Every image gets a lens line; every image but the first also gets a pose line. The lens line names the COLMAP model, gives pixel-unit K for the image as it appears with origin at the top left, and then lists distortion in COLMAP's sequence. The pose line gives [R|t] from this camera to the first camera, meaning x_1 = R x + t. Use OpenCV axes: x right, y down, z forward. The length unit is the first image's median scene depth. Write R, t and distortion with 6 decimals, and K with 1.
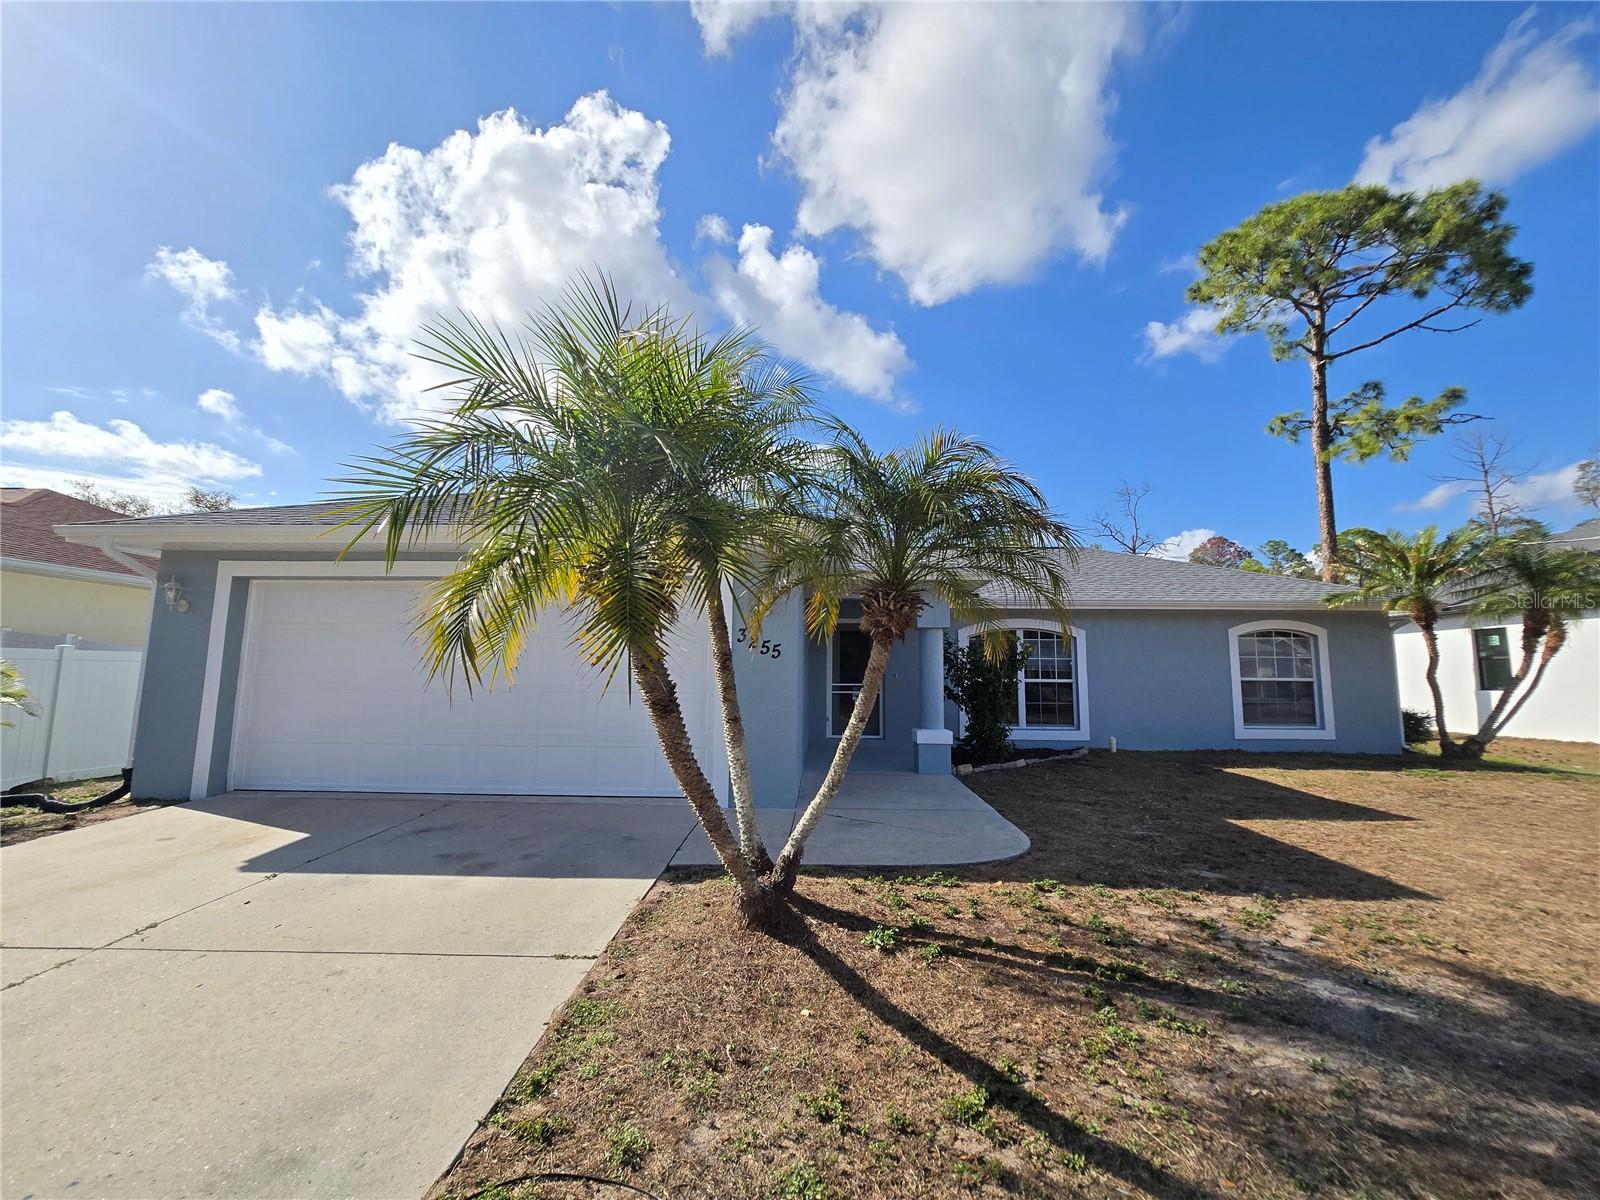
lens RADIAL K [[658.0, 0, 803.2], [0, 658.0, 597.8], [0, 0, 1]] dist [0.001610, -0.000118]
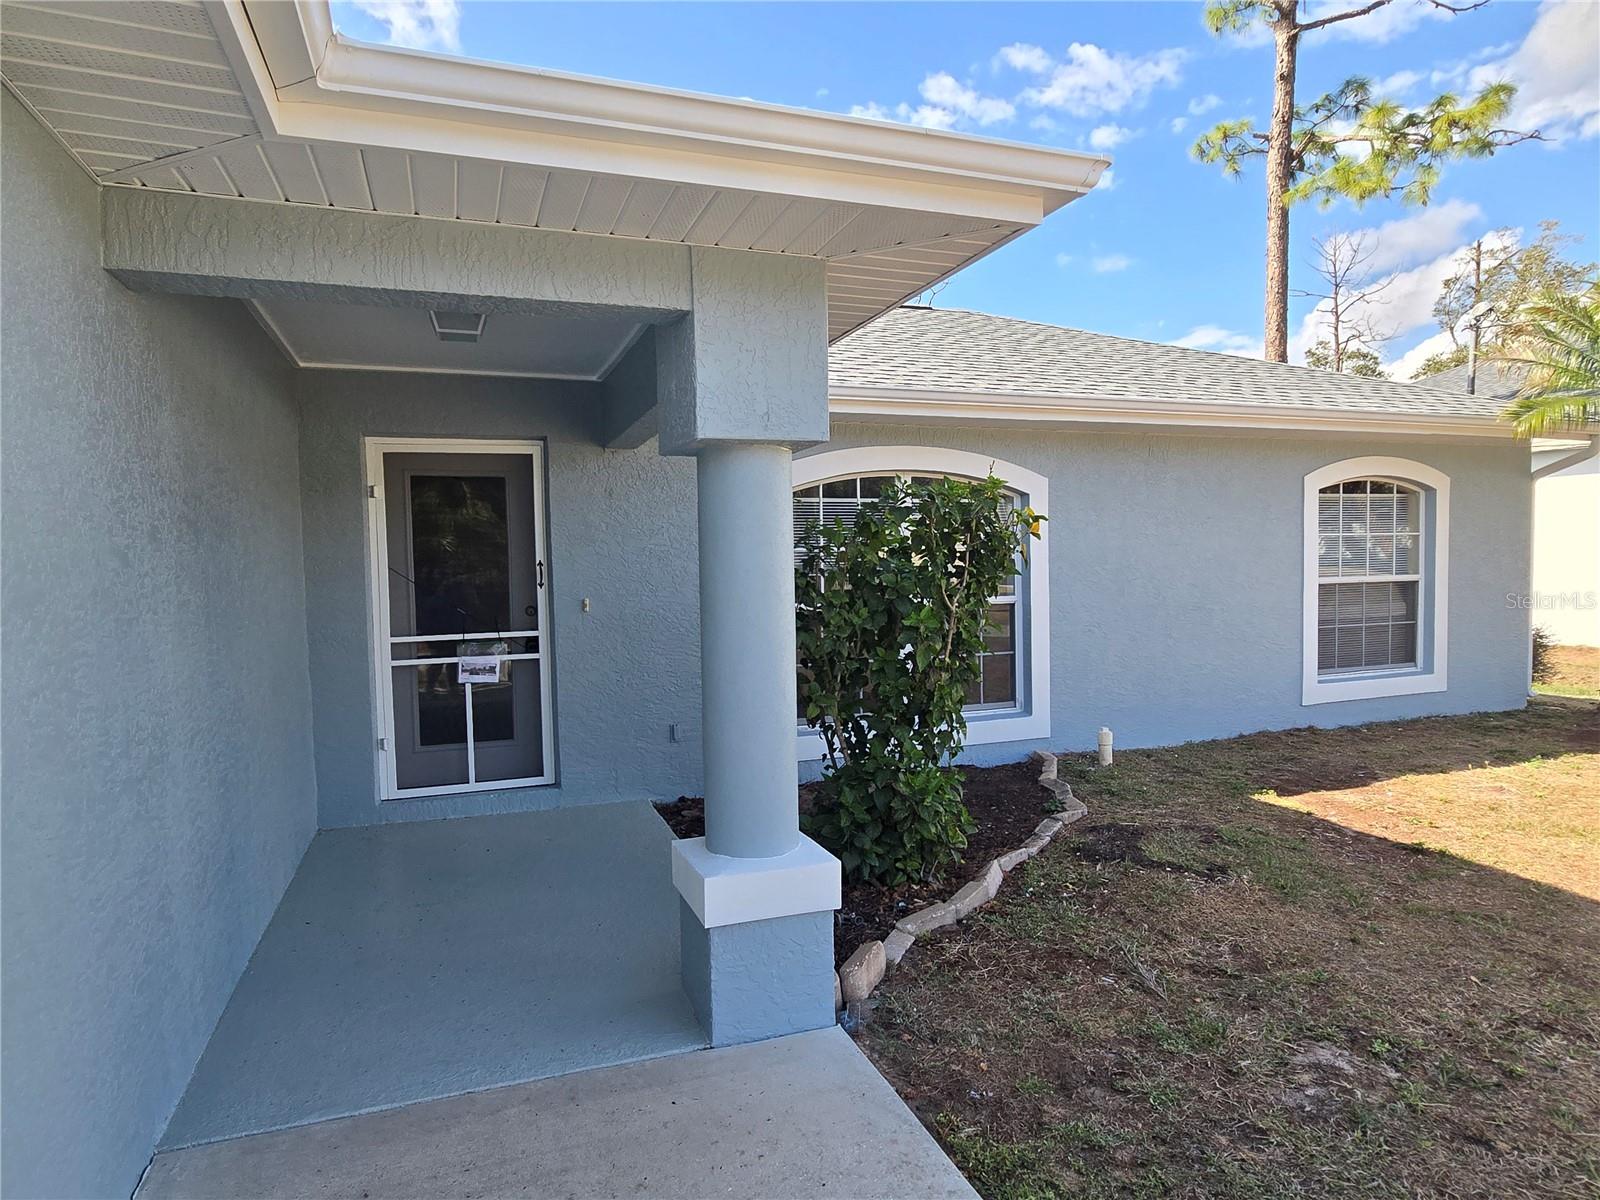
lens RADIAL K [[982.6, 0, 801.7], [0, 982.6, 600.9], [0, 0, 1]] dist [0.006653, 0.002340]
pose [[0.931033, -0.040346, 0.362697, 0.056249], [-0.016769, 0.988090, 0.152960, 0.034417], [-0.364549, -0.148492, 0.919268, 0.471432]]
